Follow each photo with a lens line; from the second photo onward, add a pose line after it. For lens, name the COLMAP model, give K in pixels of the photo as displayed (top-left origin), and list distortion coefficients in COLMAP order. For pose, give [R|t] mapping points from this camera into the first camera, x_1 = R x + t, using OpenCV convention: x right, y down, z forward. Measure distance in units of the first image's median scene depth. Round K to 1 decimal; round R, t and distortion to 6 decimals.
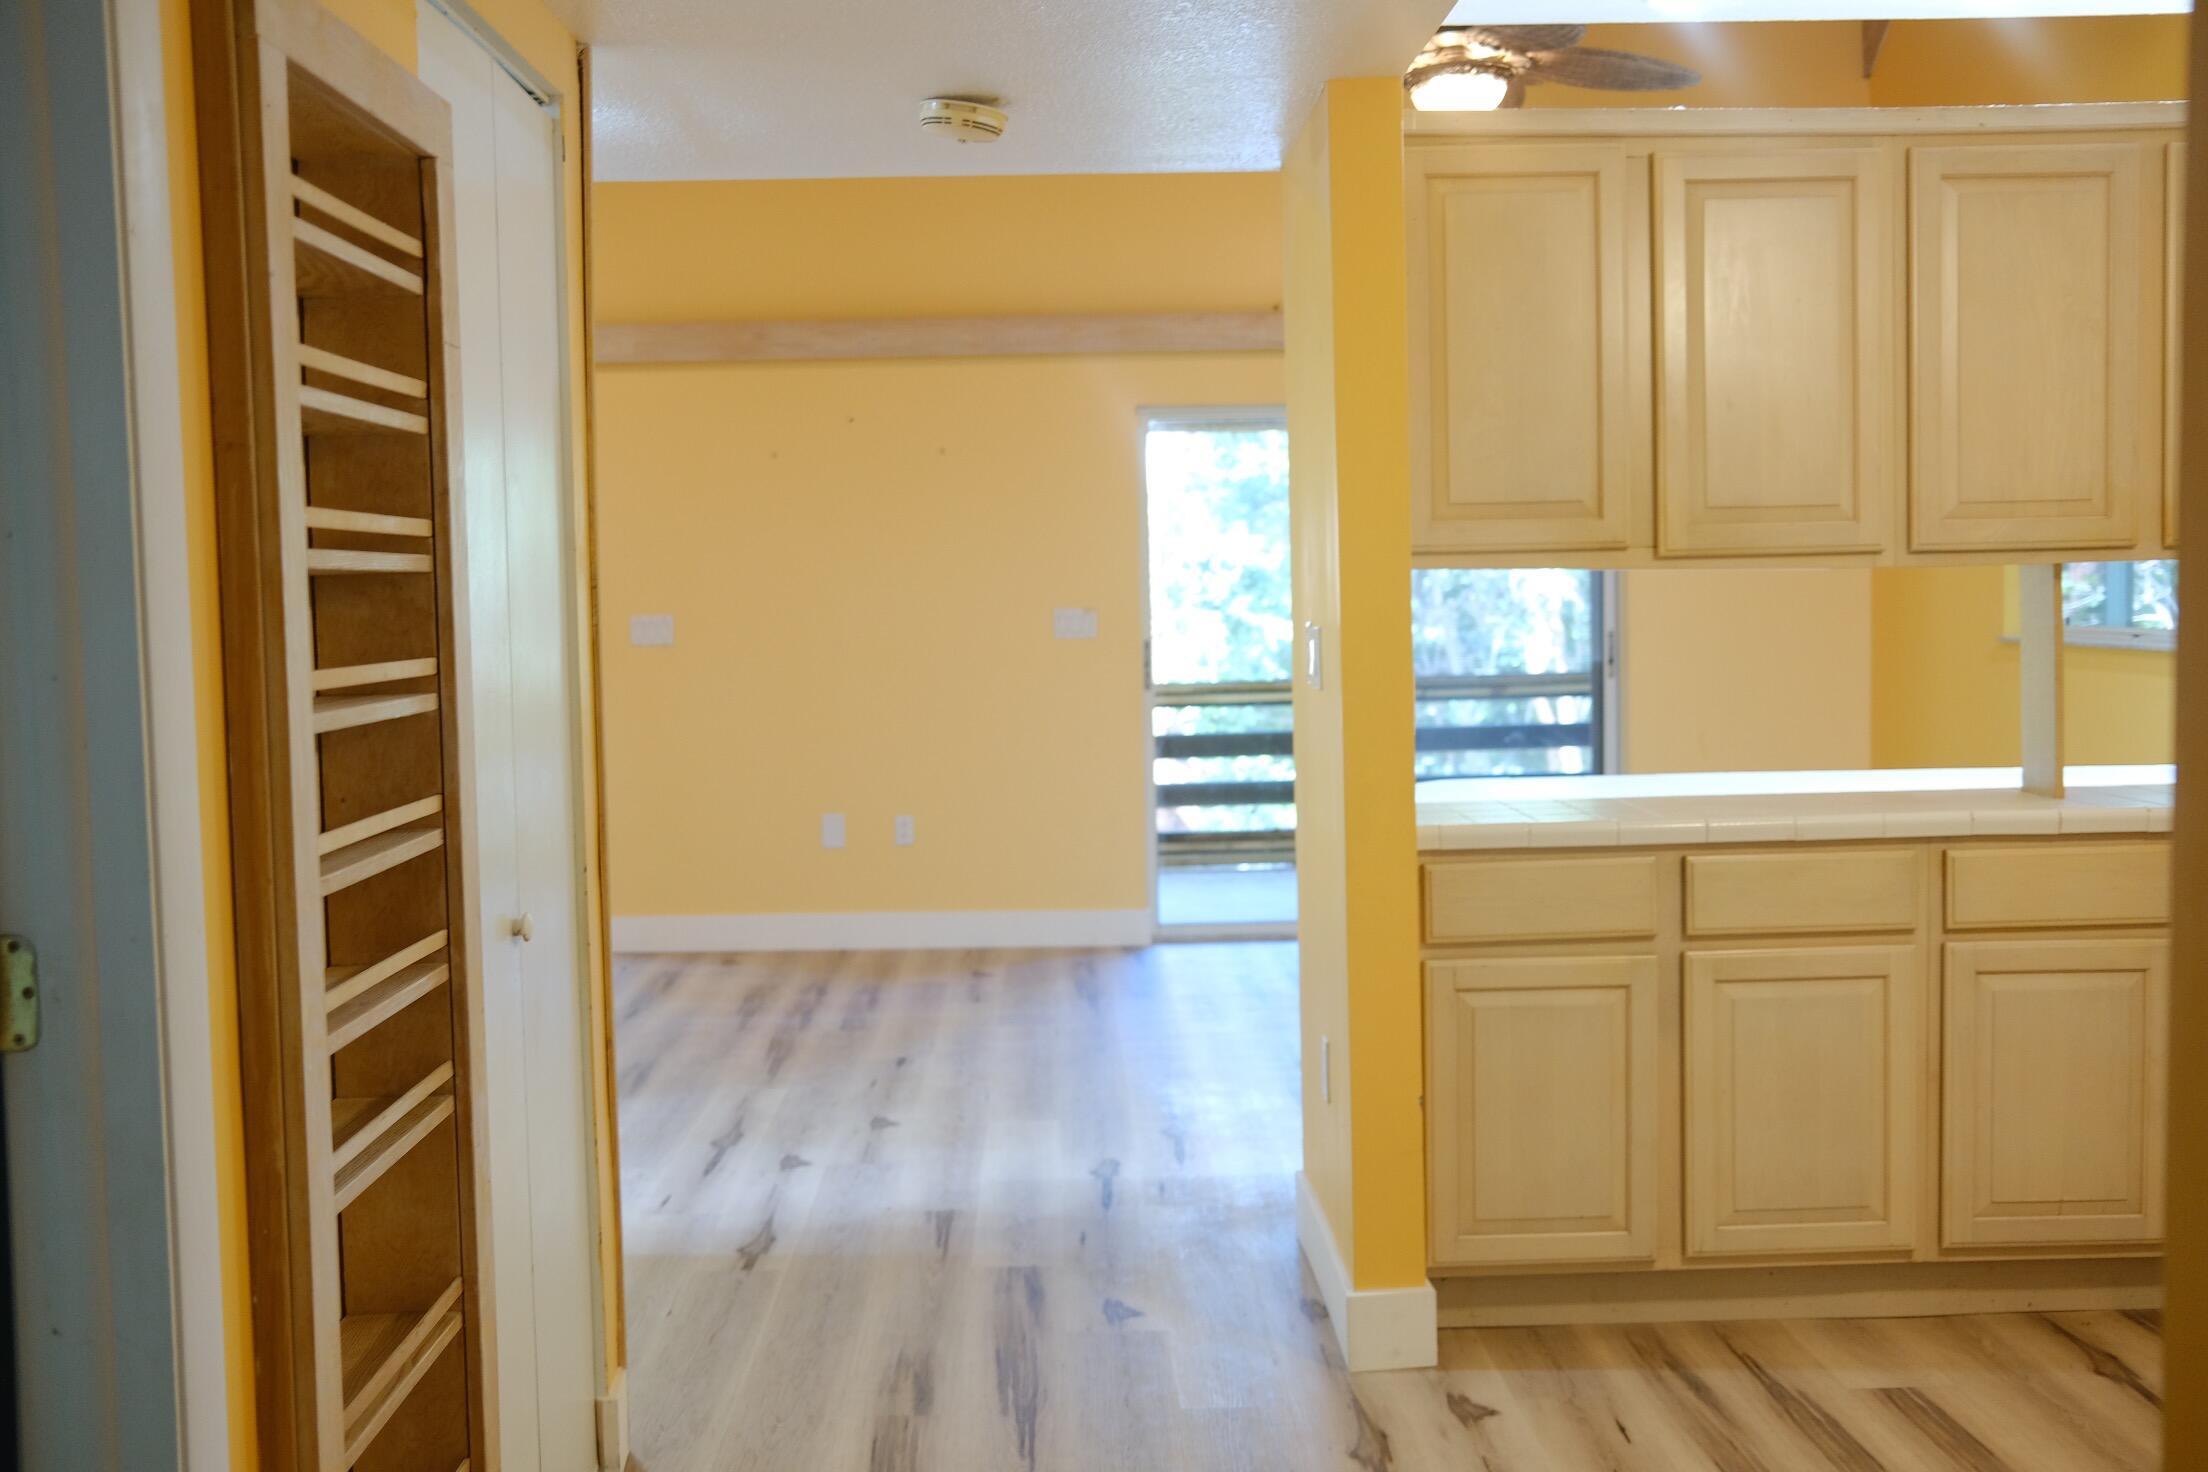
lens RADIAL K [[2234.8, 0, 1104.0], [0, 2234.8, 736.0], [0, 0, 1]] dist [-0.056118, 0.131134]
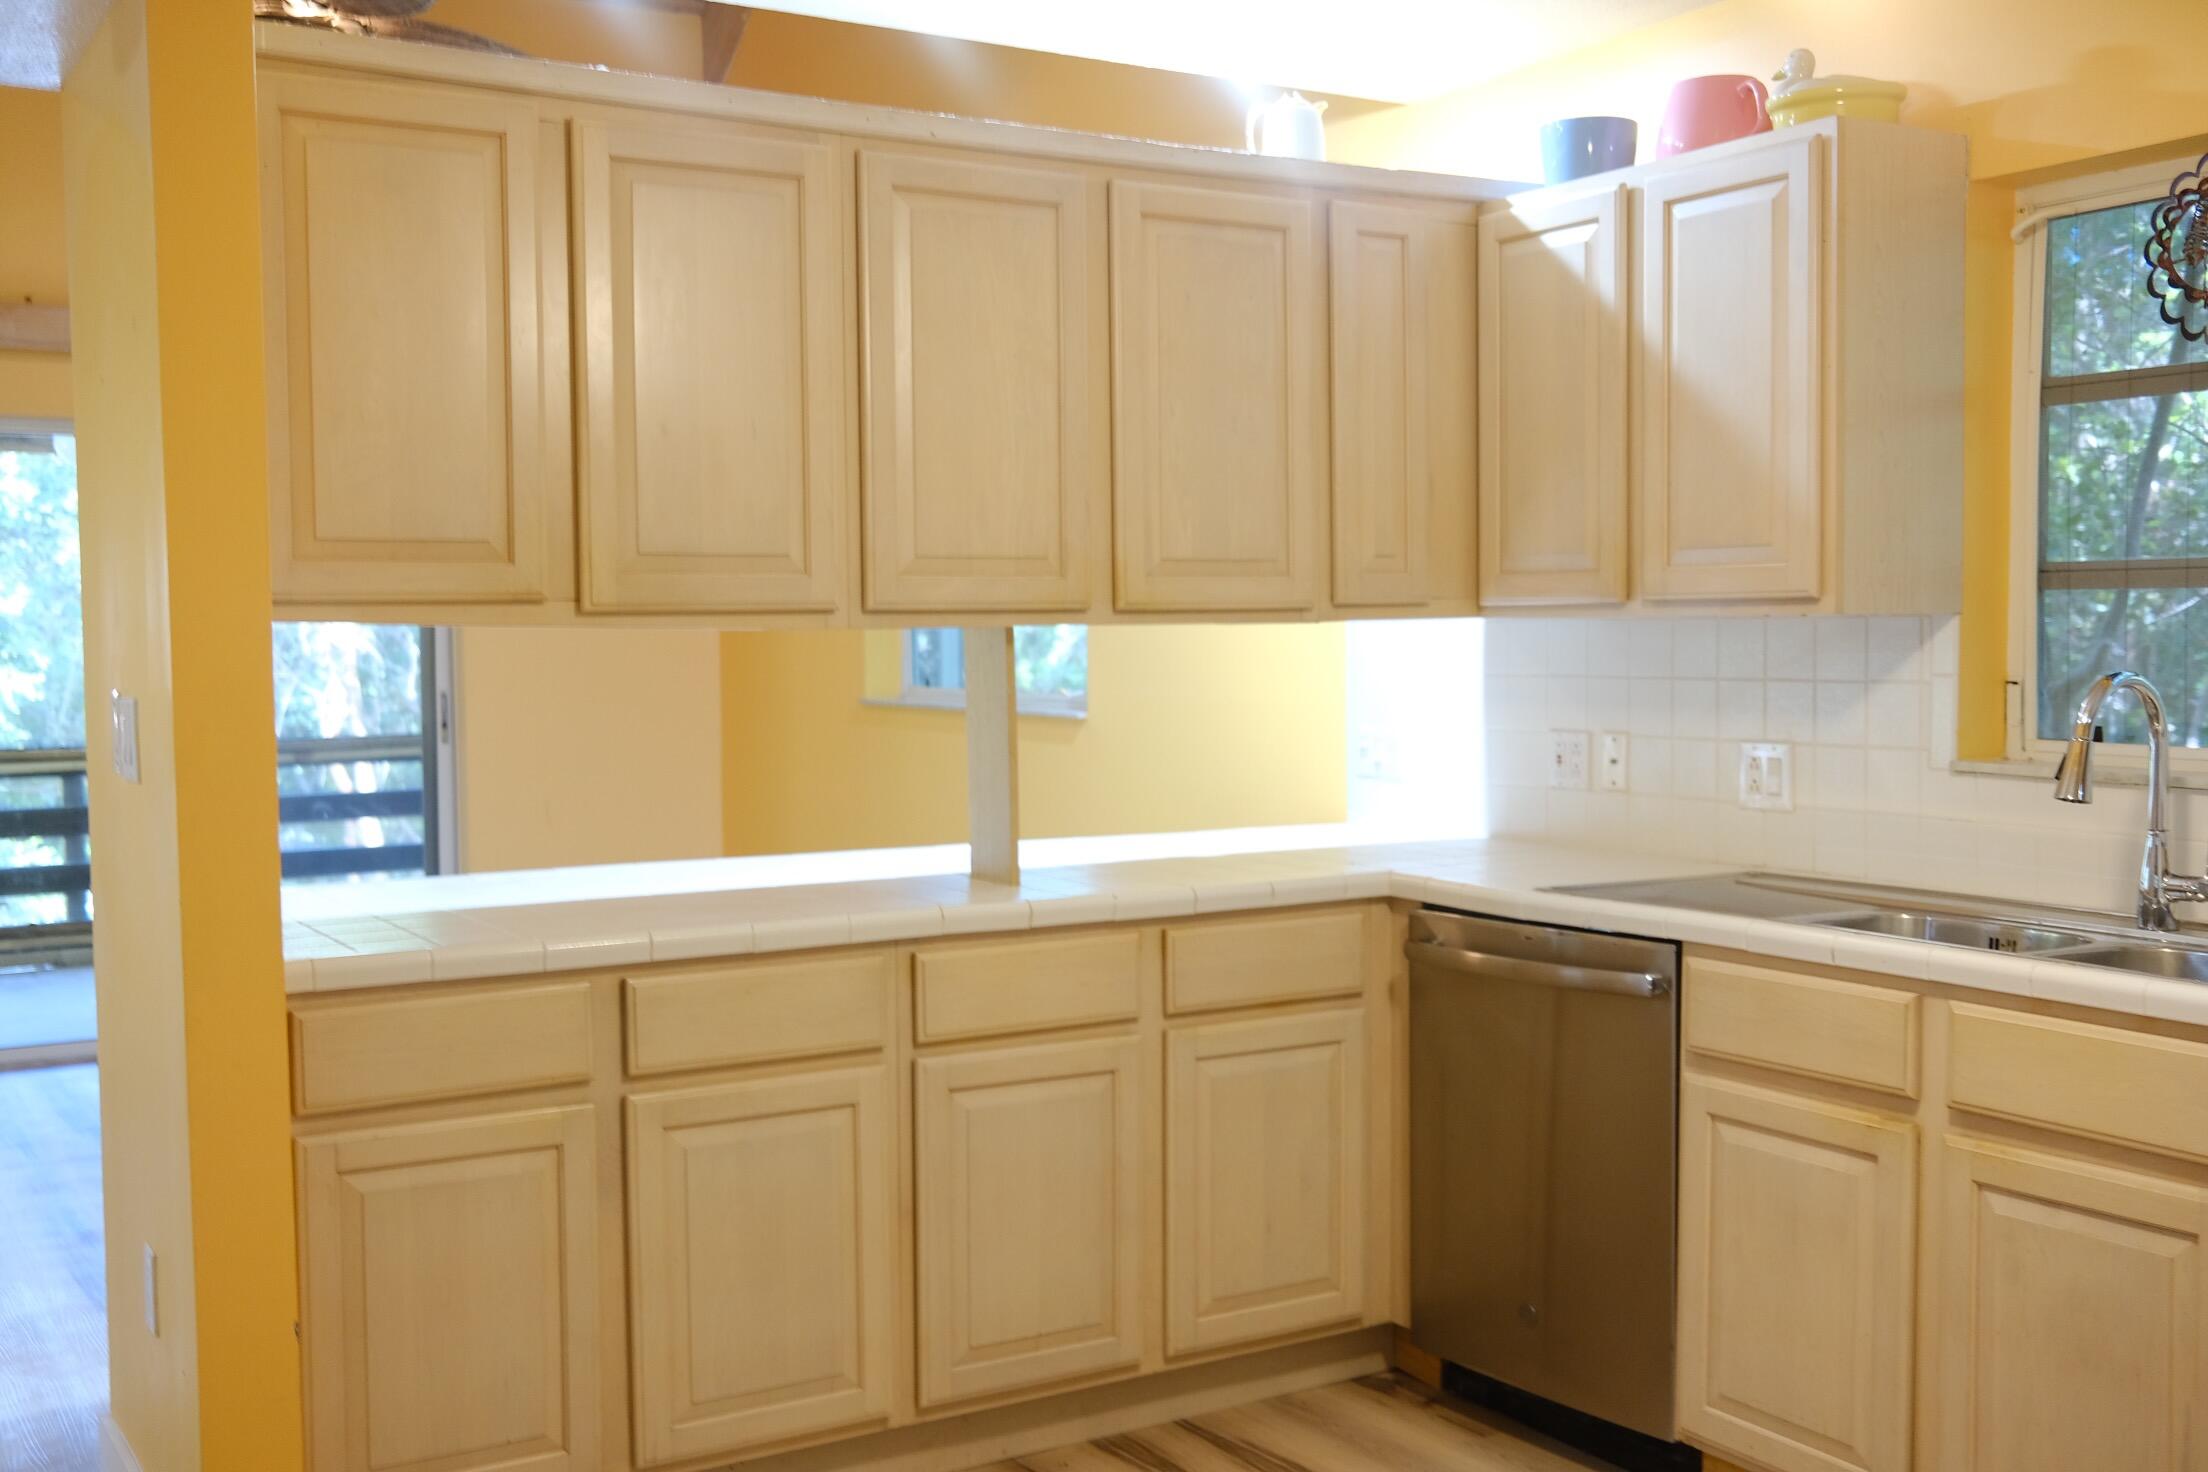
lens RADIAL K [[2234.8, 0, 1104.0], [0, 2234.8, 736.0], [0, 0, 1]] dist [-0.056118, 0.131134]
pose [[0.859151, -0.010238, 0.511619, -0.005312], [0.022117, 0.999609, -0.017137, -0.017018], [-0.511243, 0.026038, 0.859041, 0.203614]]
